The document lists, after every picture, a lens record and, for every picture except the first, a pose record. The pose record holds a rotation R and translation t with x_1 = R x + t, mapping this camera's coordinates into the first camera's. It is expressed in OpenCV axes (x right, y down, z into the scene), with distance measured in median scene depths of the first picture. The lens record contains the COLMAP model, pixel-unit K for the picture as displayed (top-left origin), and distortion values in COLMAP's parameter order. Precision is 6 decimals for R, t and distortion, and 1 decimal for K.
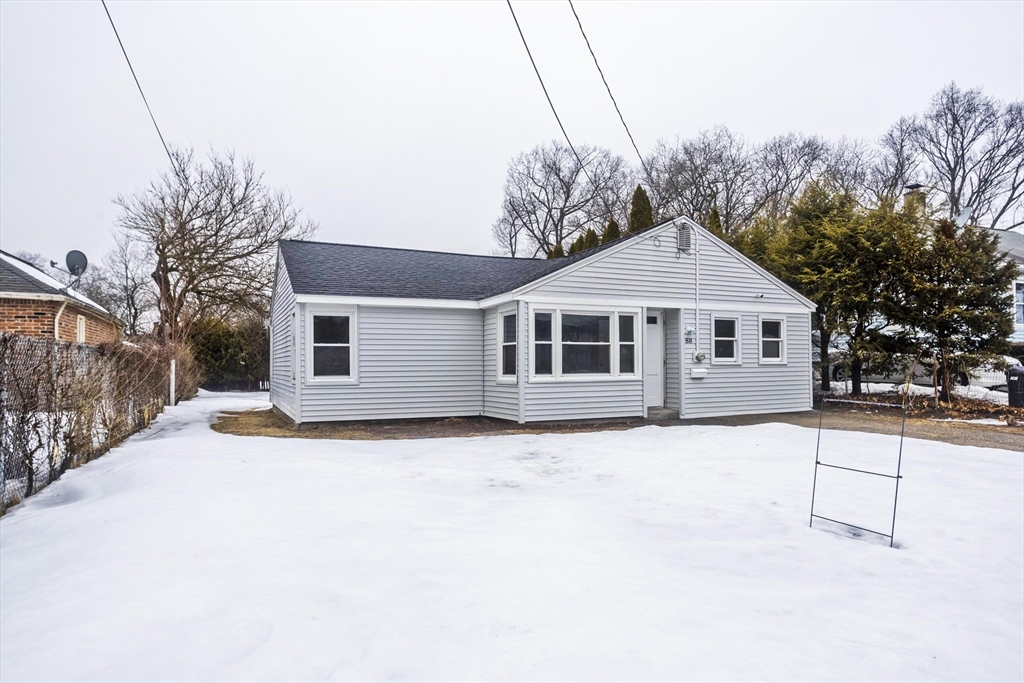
lens RADIAL K [[624.1, 0, 513.0], [0, 624.1, 362.0], [0, 0, 1]] dist [-0.003329, -0.000755]
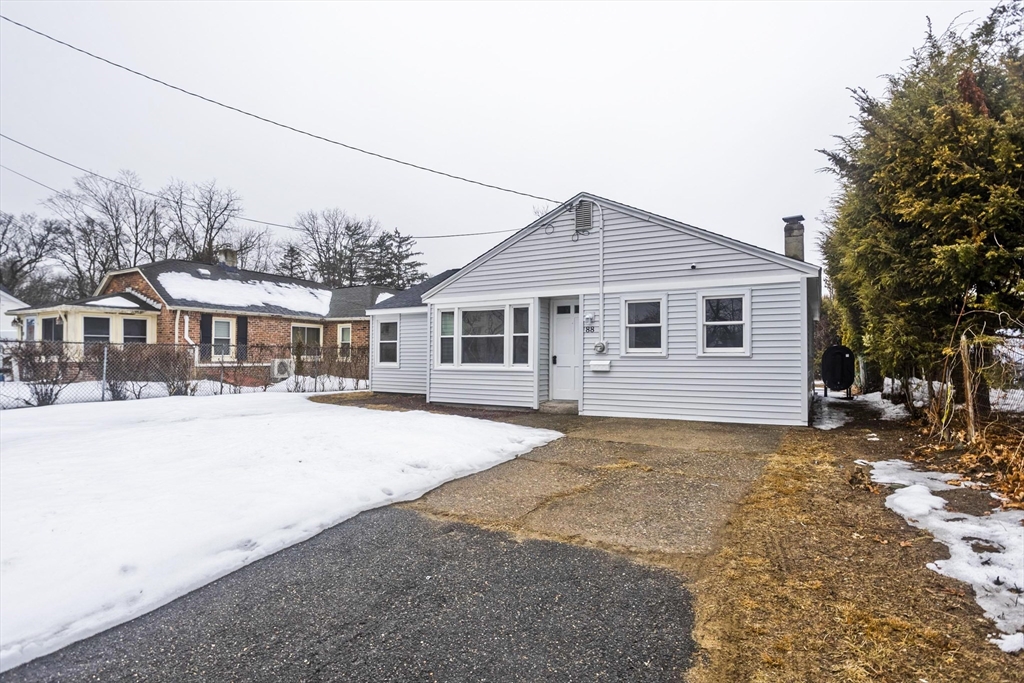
lens RADIAL K [[521.3, 0, 512.0], [0, 521.3, 341.5], [0, 0, 1]] dist [-0.002833, 0.001773]
pose [[0.570479, -0.016667, -0.821143, 0.855632], [-0.001891, 0.999765, -0.021606, -0.000280], [0.821310, 0.013879, 0.570313, 0.490638]]
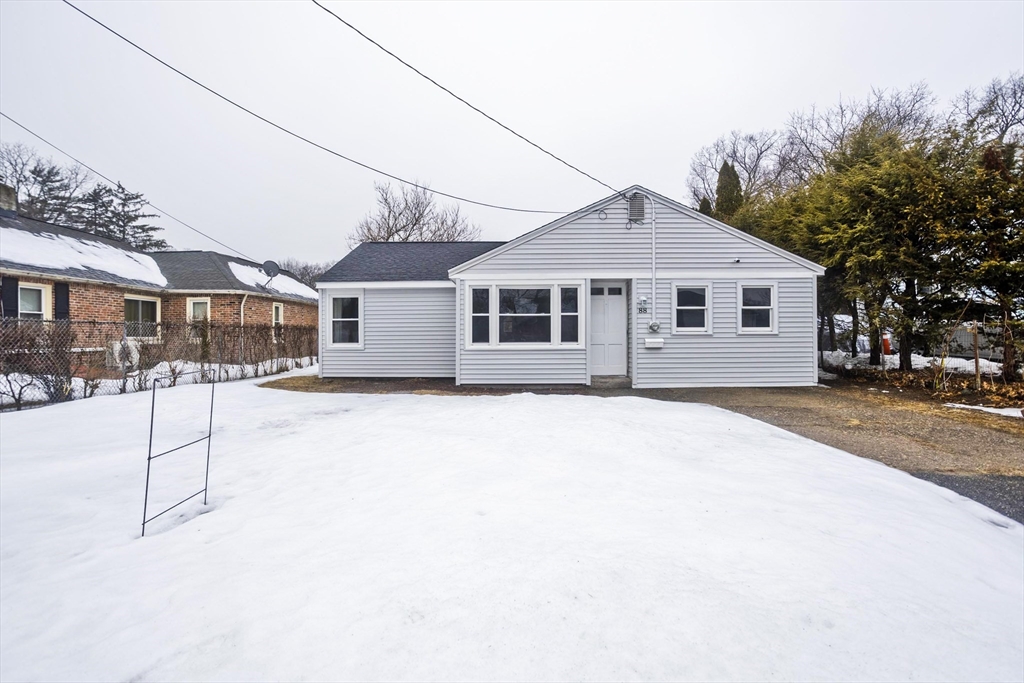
lens RADIAL K [[497.6, 0, 511.6], [0, 497.6, 334.4], [0, 0, 1]] dist [-0.035035, 0.023036]
pose [[0.895599, 0.000425, -0.444862, 0.458035], [0.001079, 0.999995, 0.003127, 0.001463], [0.444861, -0.003280, 0.895594, 0.200173]]
